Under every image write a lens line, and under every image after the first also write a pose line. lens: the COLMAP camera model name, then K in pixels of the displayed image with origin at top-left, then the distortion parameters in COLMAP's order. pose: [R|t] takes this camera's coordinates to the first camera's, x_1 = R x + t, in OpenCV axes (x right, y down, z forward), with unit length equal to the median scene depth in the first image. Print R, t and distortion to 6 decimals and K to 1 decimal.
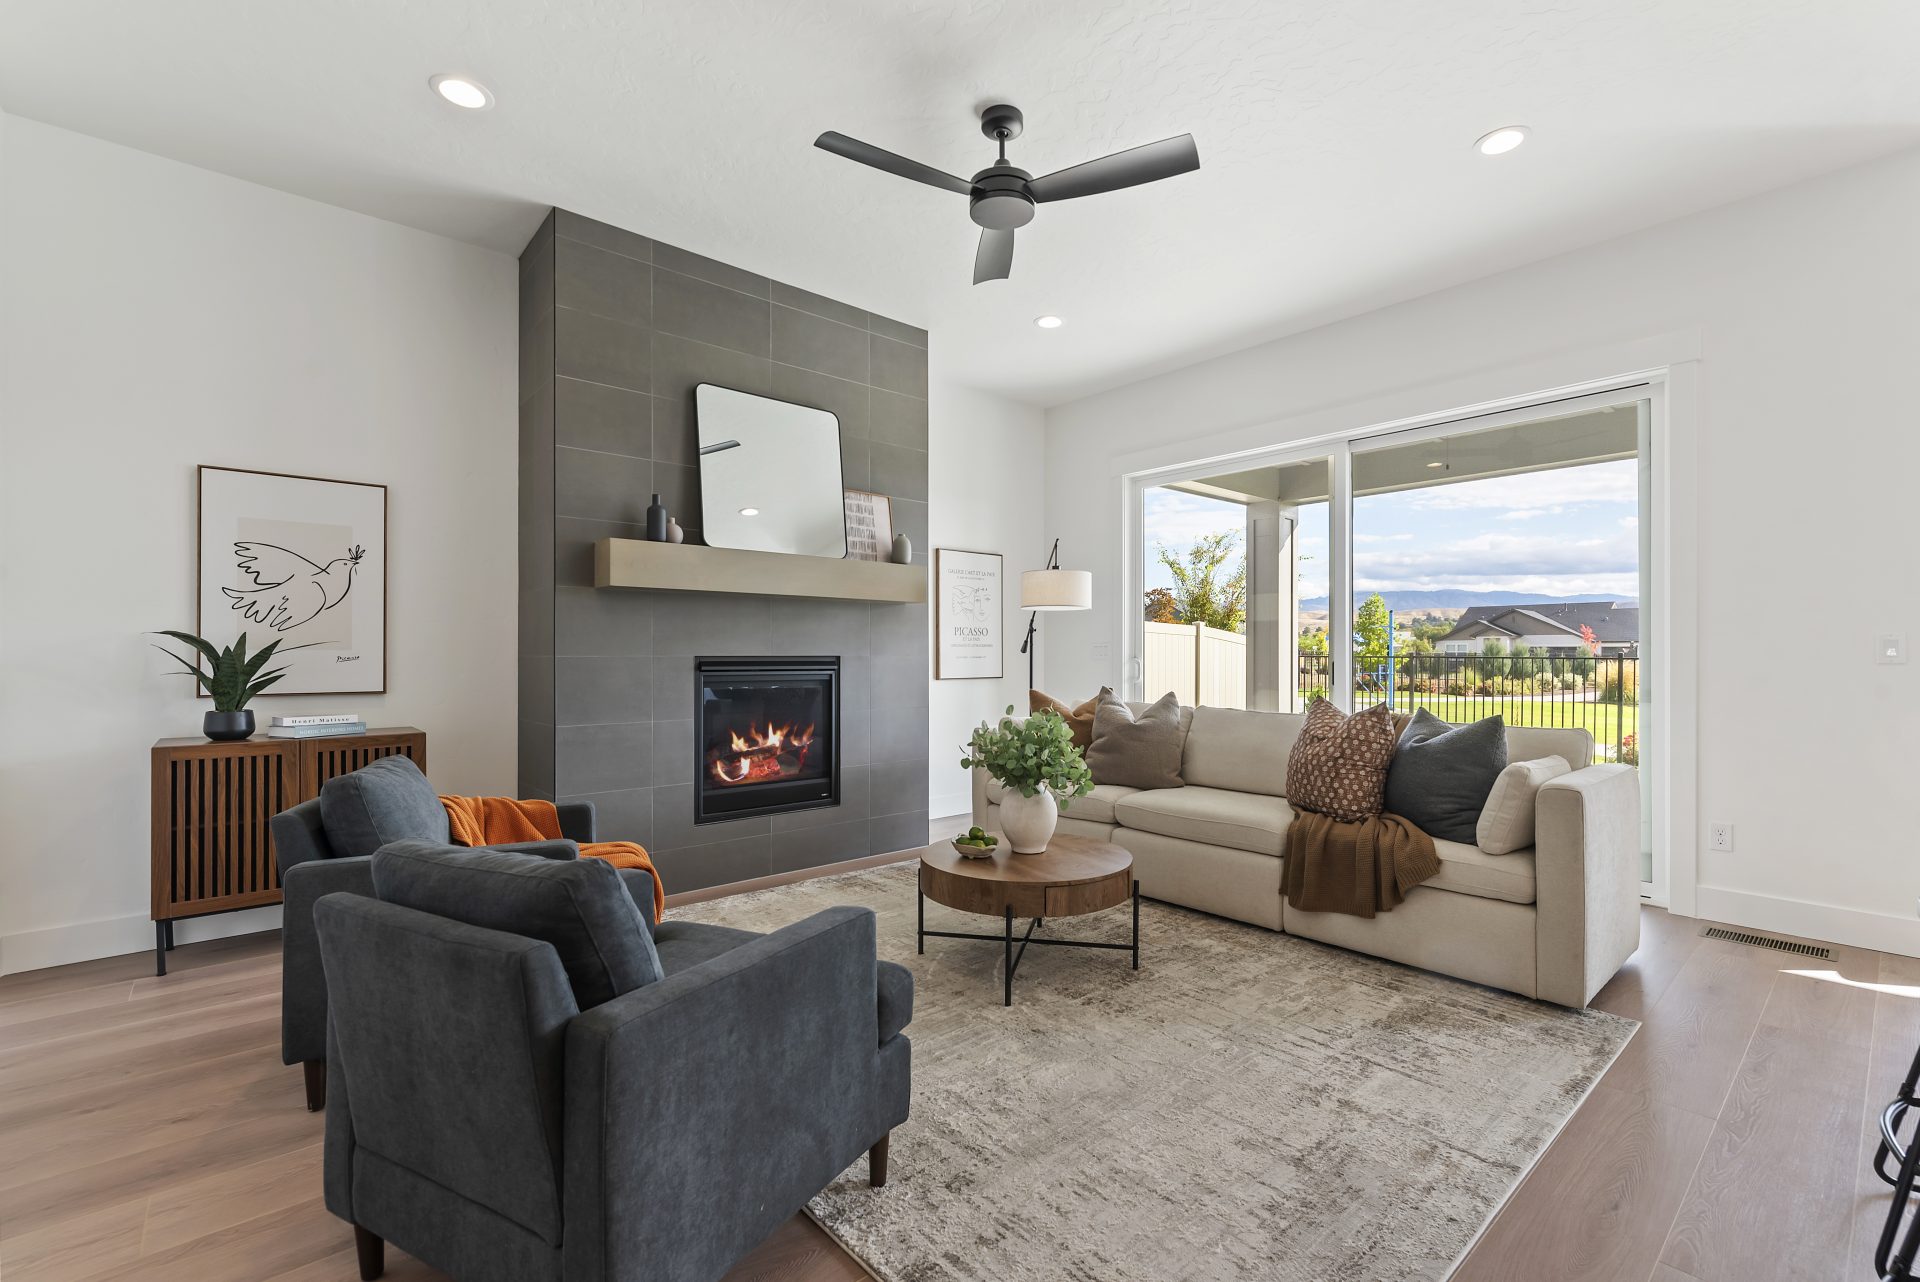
lens RADIAL K [[827.8, 0, 976.5], [0, 827.8, 650.4], [0, 0, 1]] dist [-0.000168, 0.000099]
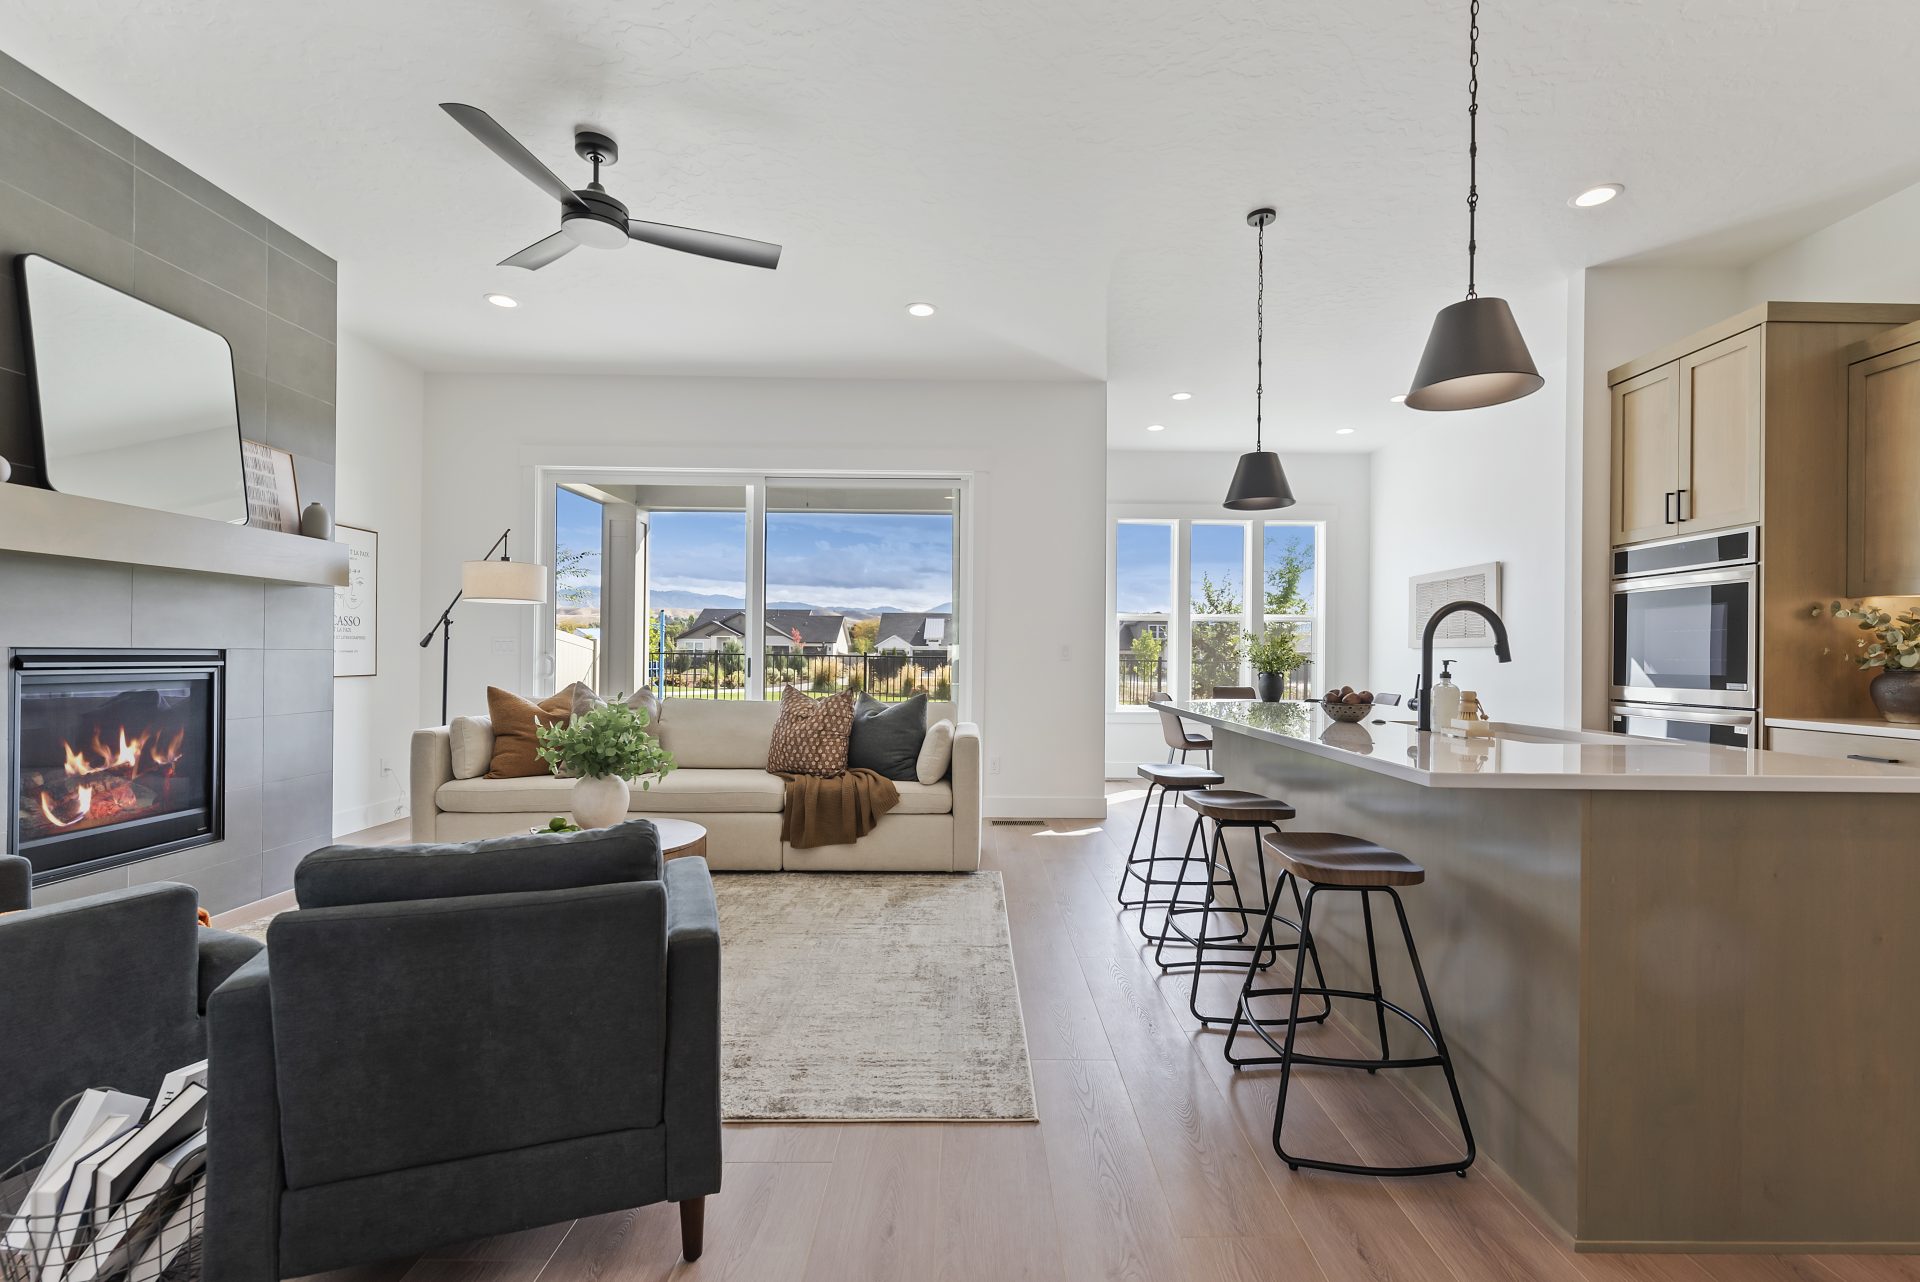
lens RADIAL K [[844.1, 0, 964.7], [0, 844.1, 650.5], [0, 0, 1]] dist [-0.002663, -0.000163]
pose [[0.661809, 0.009876, 0.749607, -0.426908], [-0.013804, 0.999904, -0.000986, -0.000541], [-0.749545, -0.009695, 0.661882, -0.067473]]
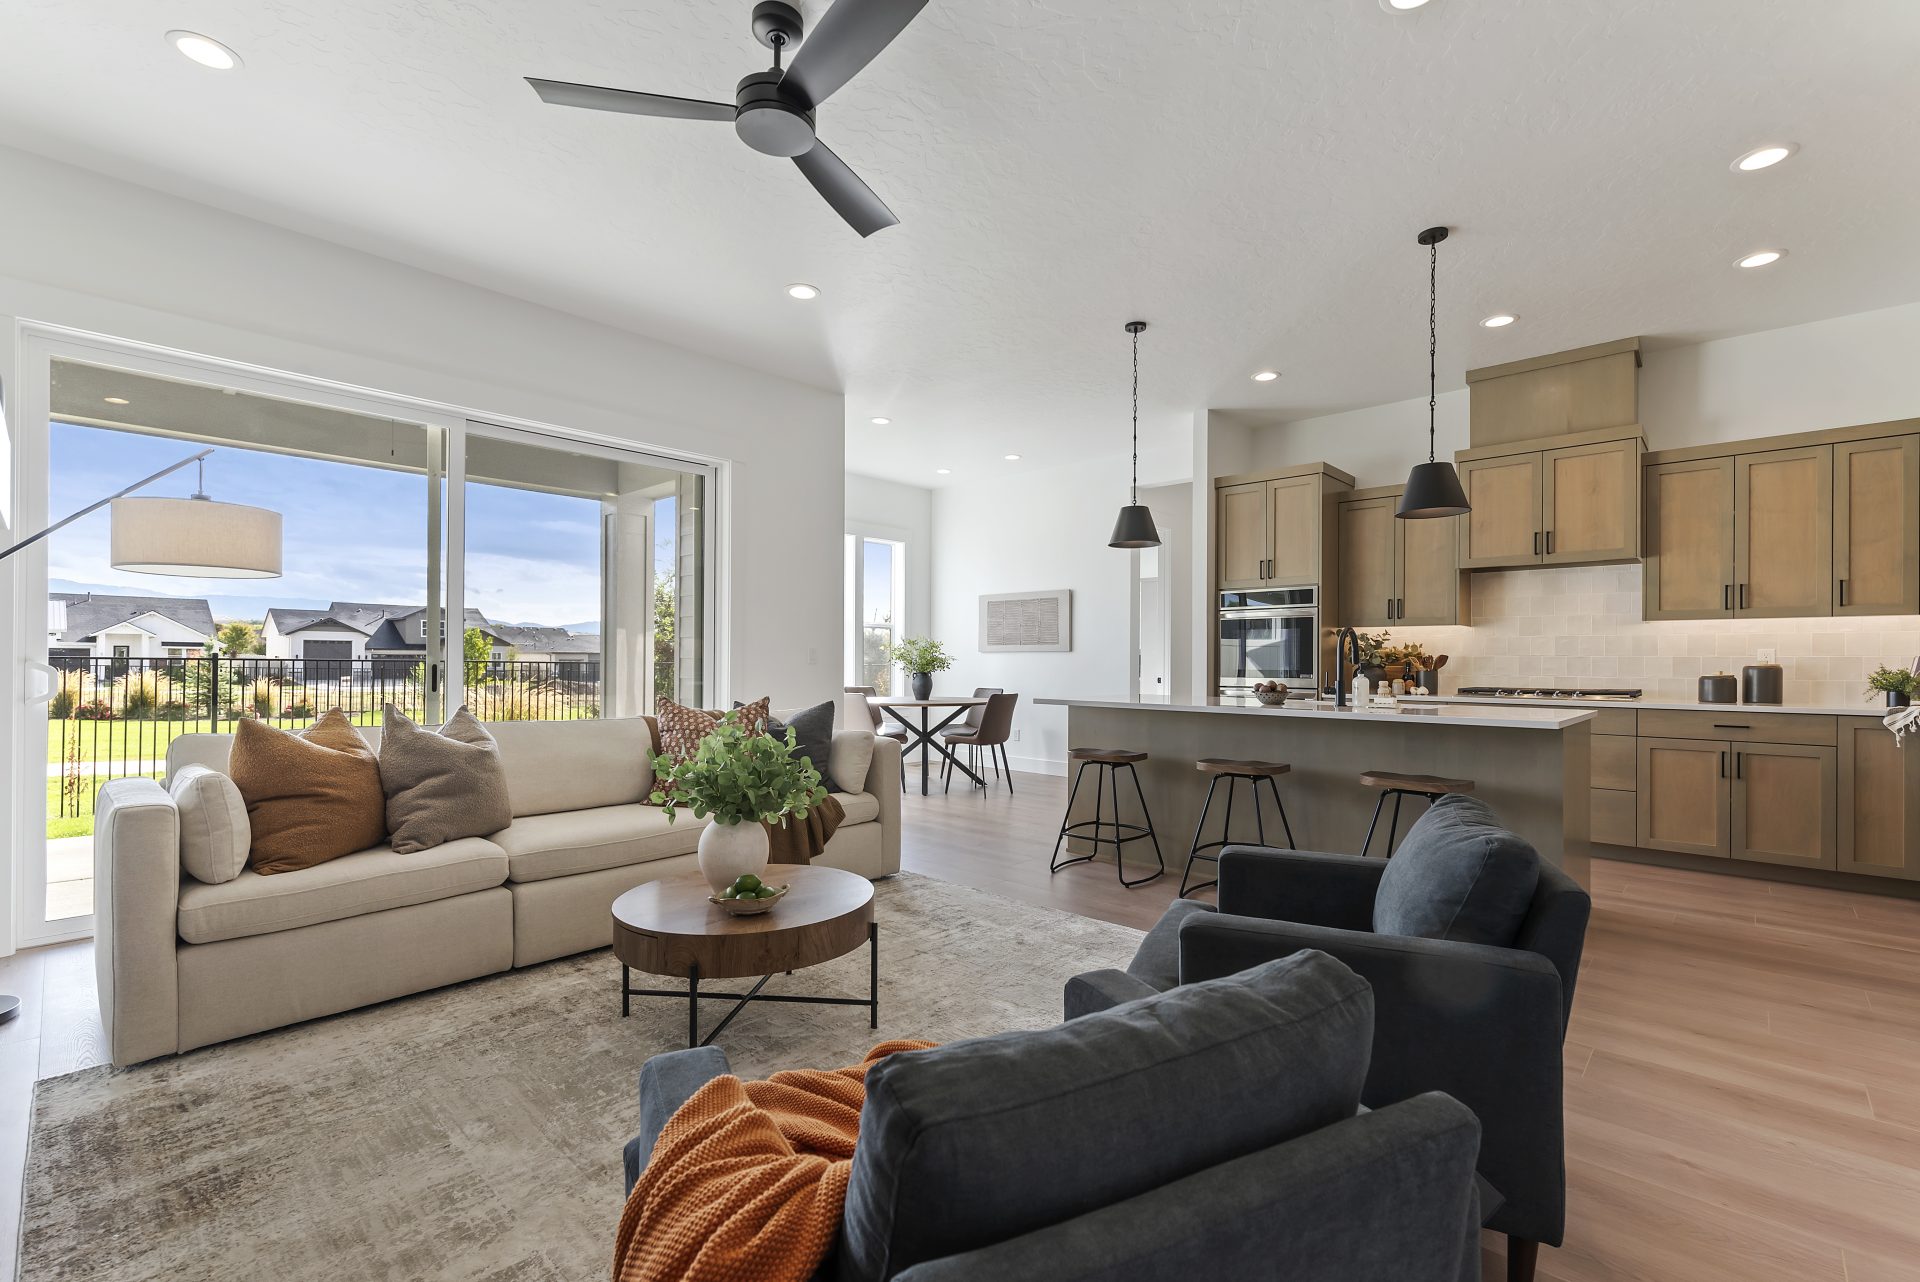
lens RADIAL K [[827.8, 0, 976.5], [0, 827.8, 650.4], [0, 0, 1]] dist [-0.000168, 0.000099]
pose [[-0.089346, 0.011944, 0.995929, -0.750219], [-0.012055, 0.999842, -0.013073, 0.006703], [-0.995928, -0.013174, -0.089188, 0.791819]]
